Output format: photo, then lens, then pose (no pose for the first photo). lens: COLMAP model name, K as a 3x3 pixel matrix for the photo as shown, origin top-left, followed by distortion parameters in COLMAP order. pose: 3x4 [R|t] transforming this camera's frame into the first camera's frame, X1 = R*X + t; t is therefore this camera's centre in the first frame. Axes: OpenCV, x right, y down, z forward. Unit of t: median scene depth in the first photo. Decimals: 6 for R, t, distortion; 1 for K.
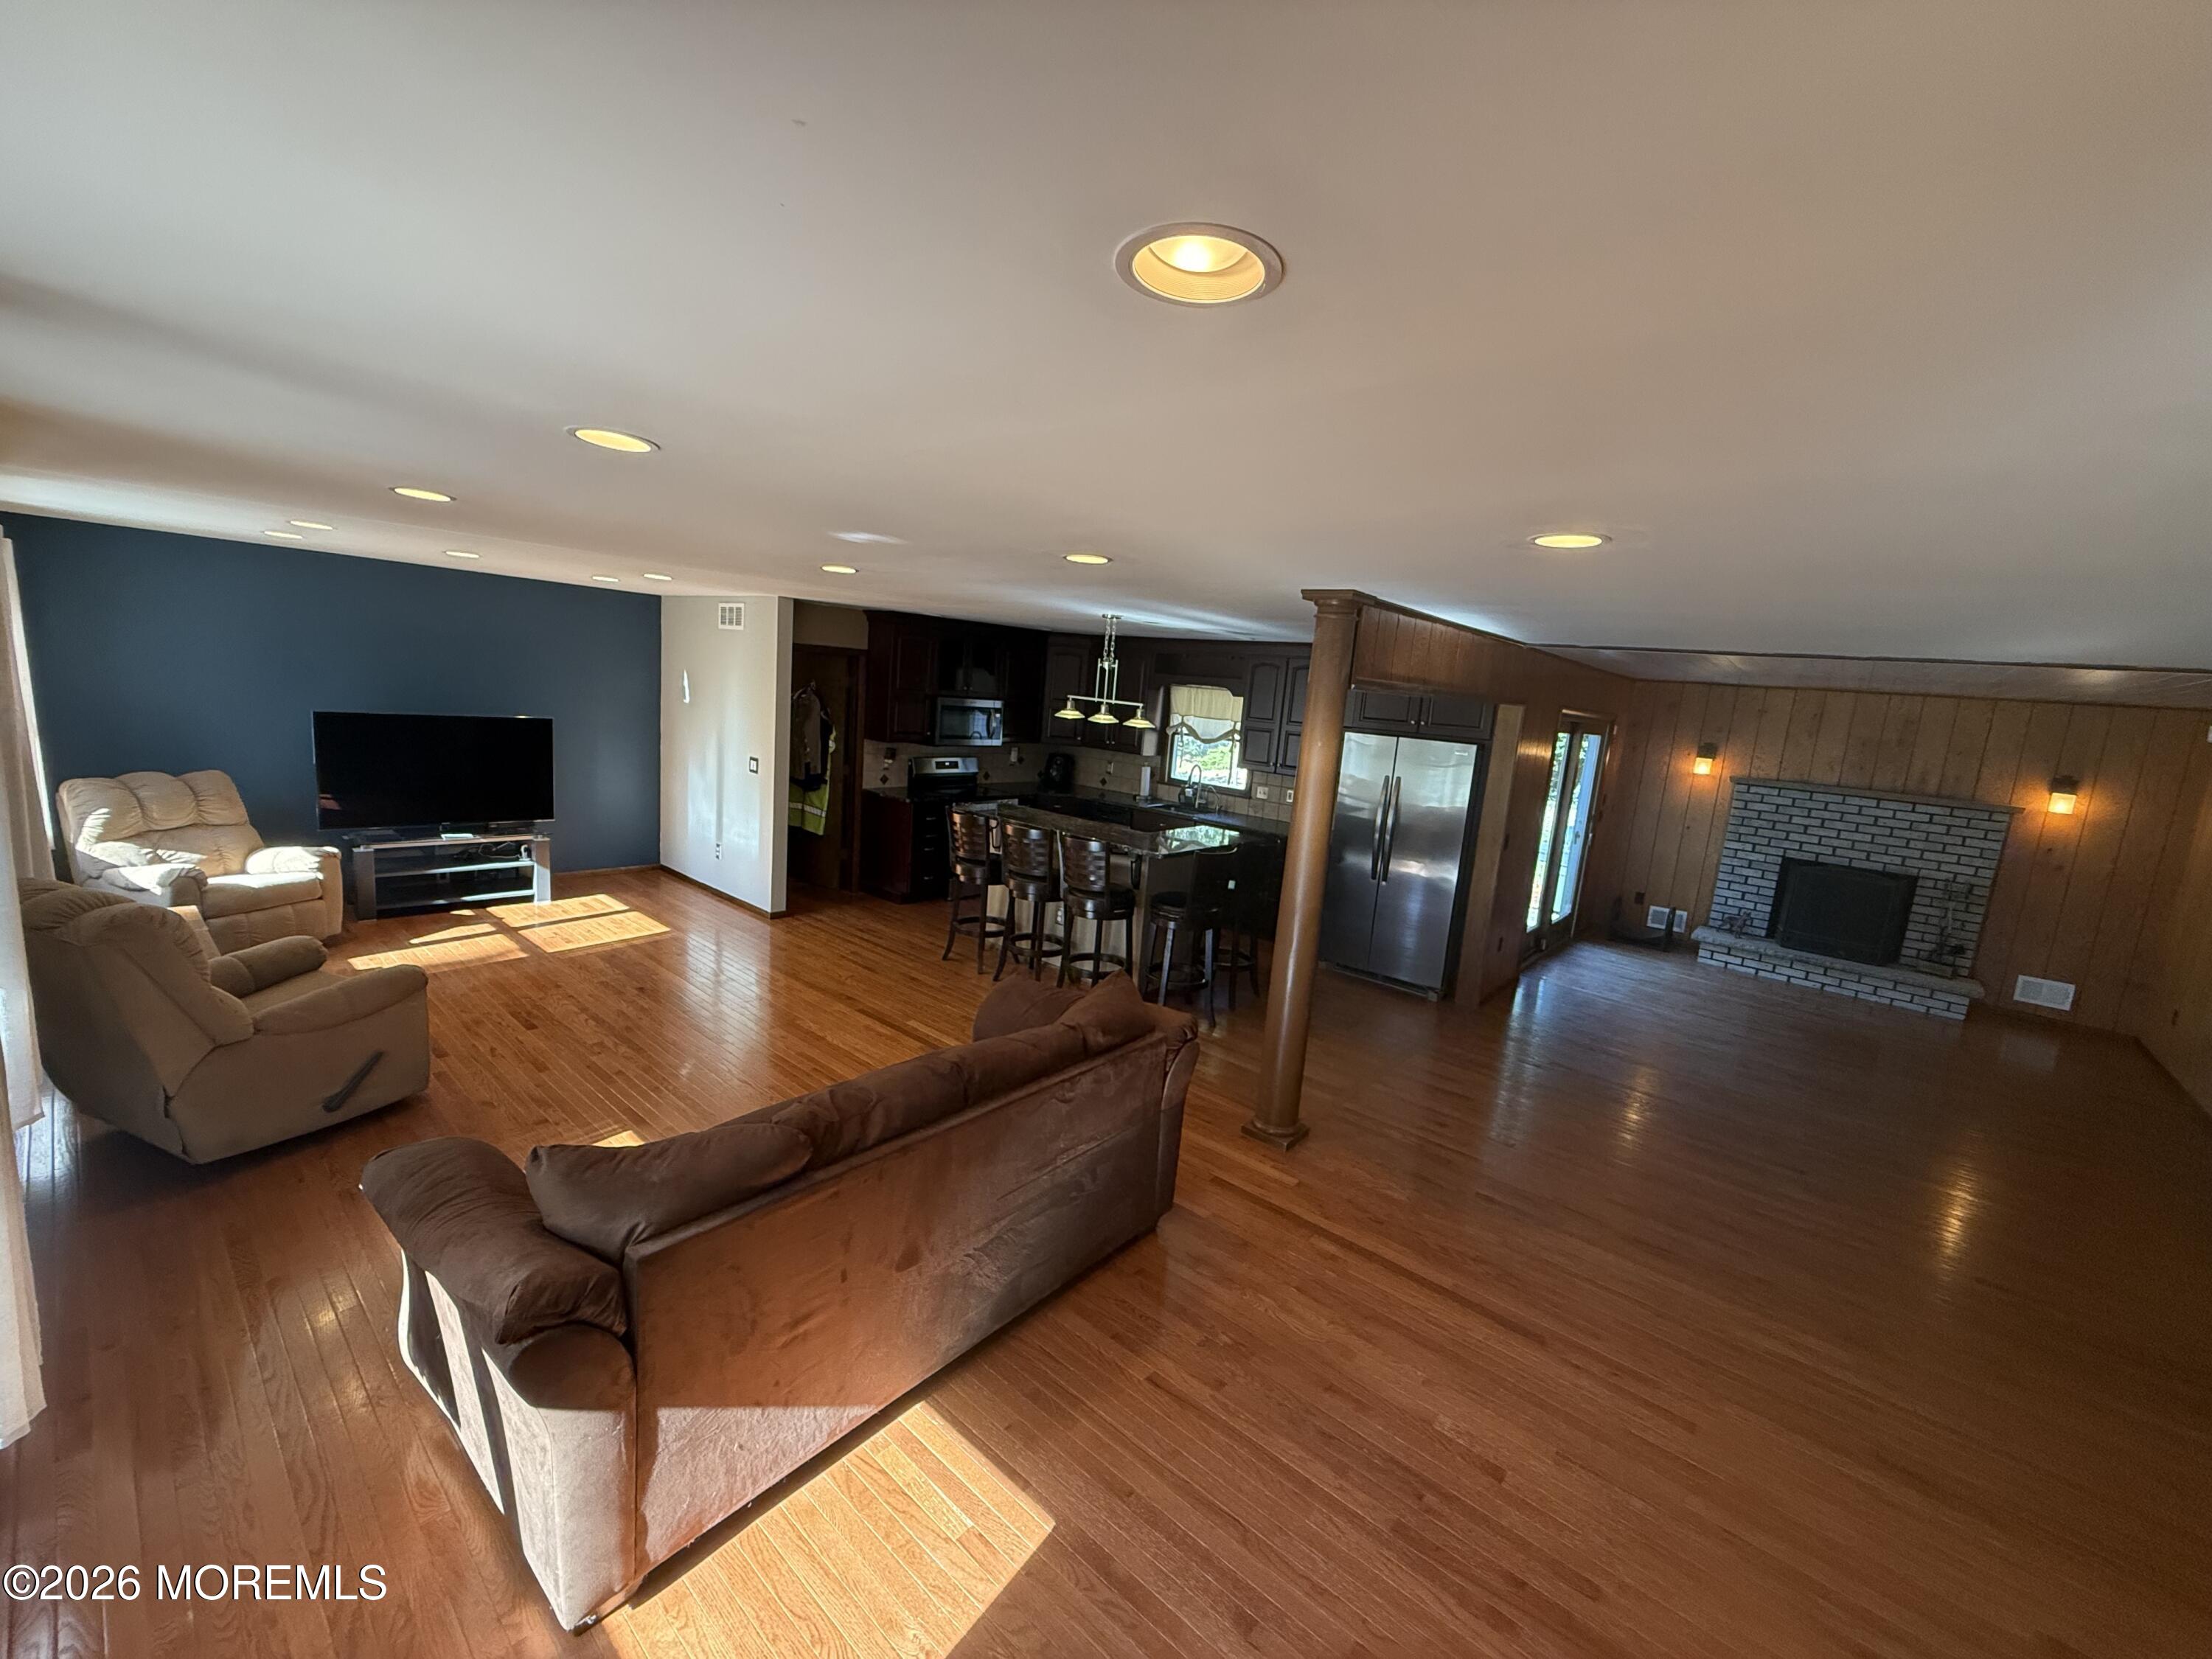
lens RADIAL K [[881.0, 0, 1106.0], [0, 881.0, 829.5], [0, 0, 1]] dist [0.000193, 0.000228]
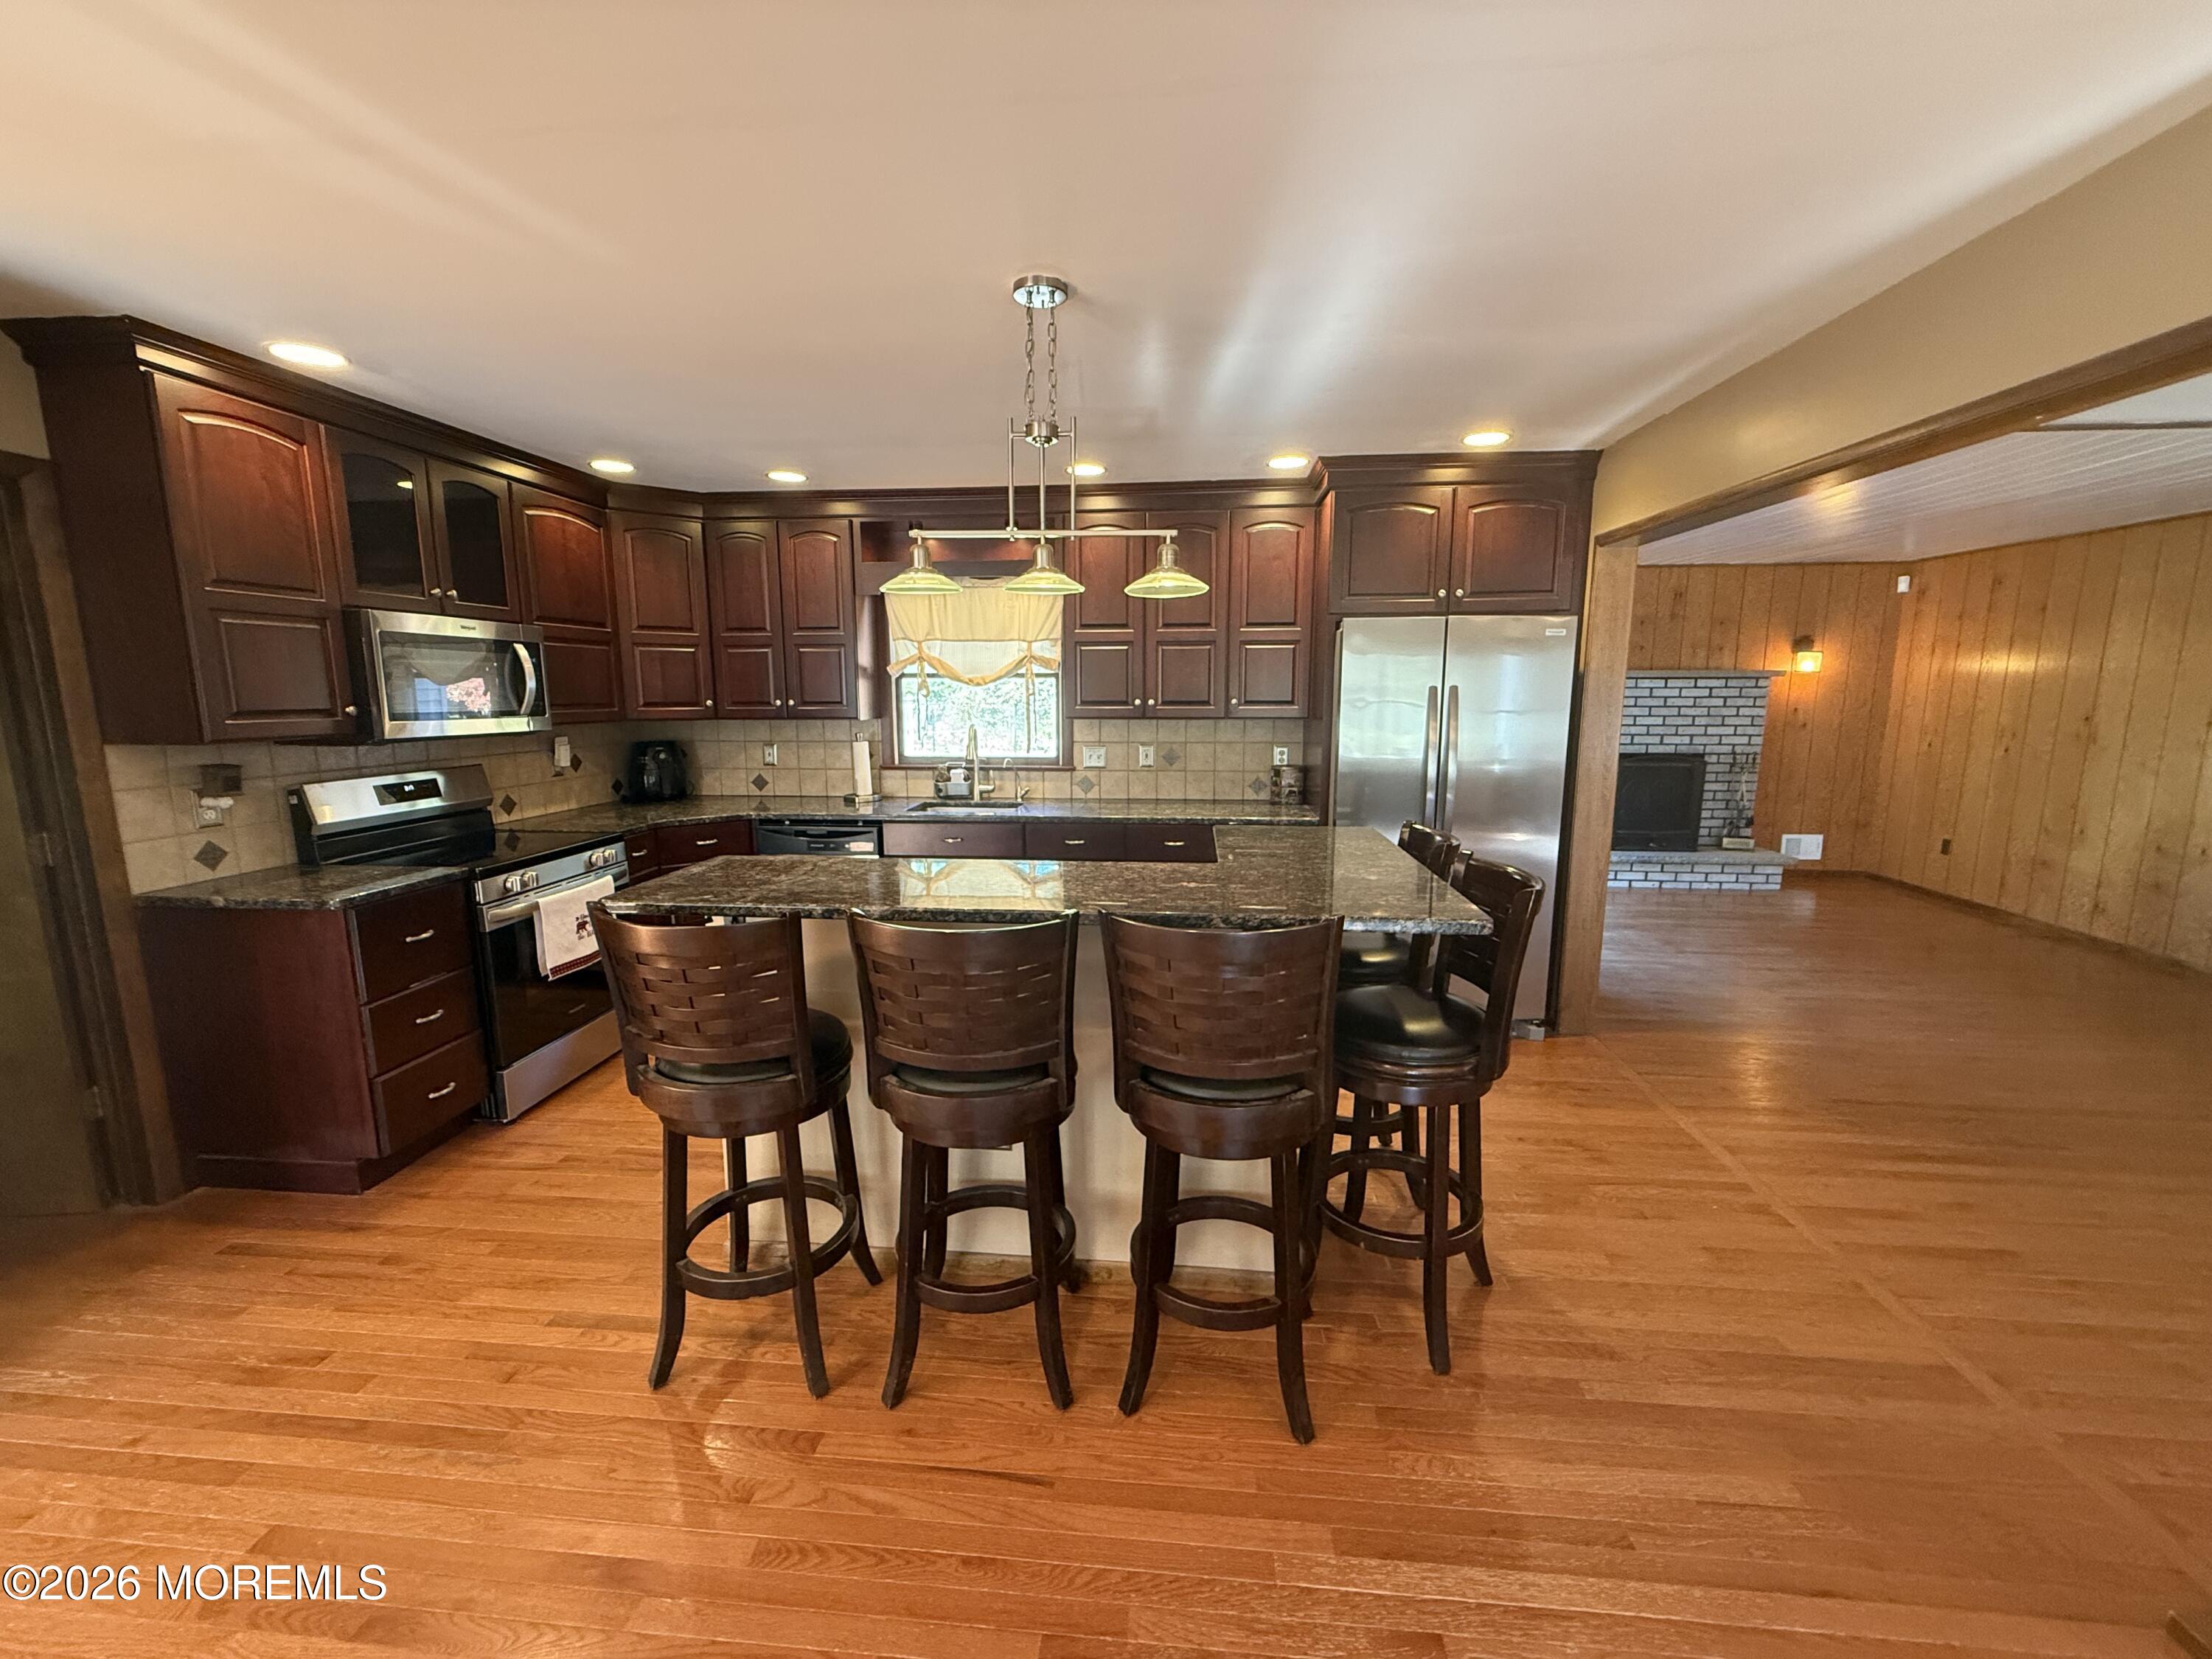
lens RADIAL K [[881.0, 0, 1106.0], [0, 881.0, 829.5], [0, 0, 1]] dist [0.000193, 0.000228]
pose [[0.815151, -0.172032, 0.553112, -0.178109], [0.160515, 0.984572, 0.069667, -0.039633], [-0.556564, 0.031994, 0.830189, 0.589799]]
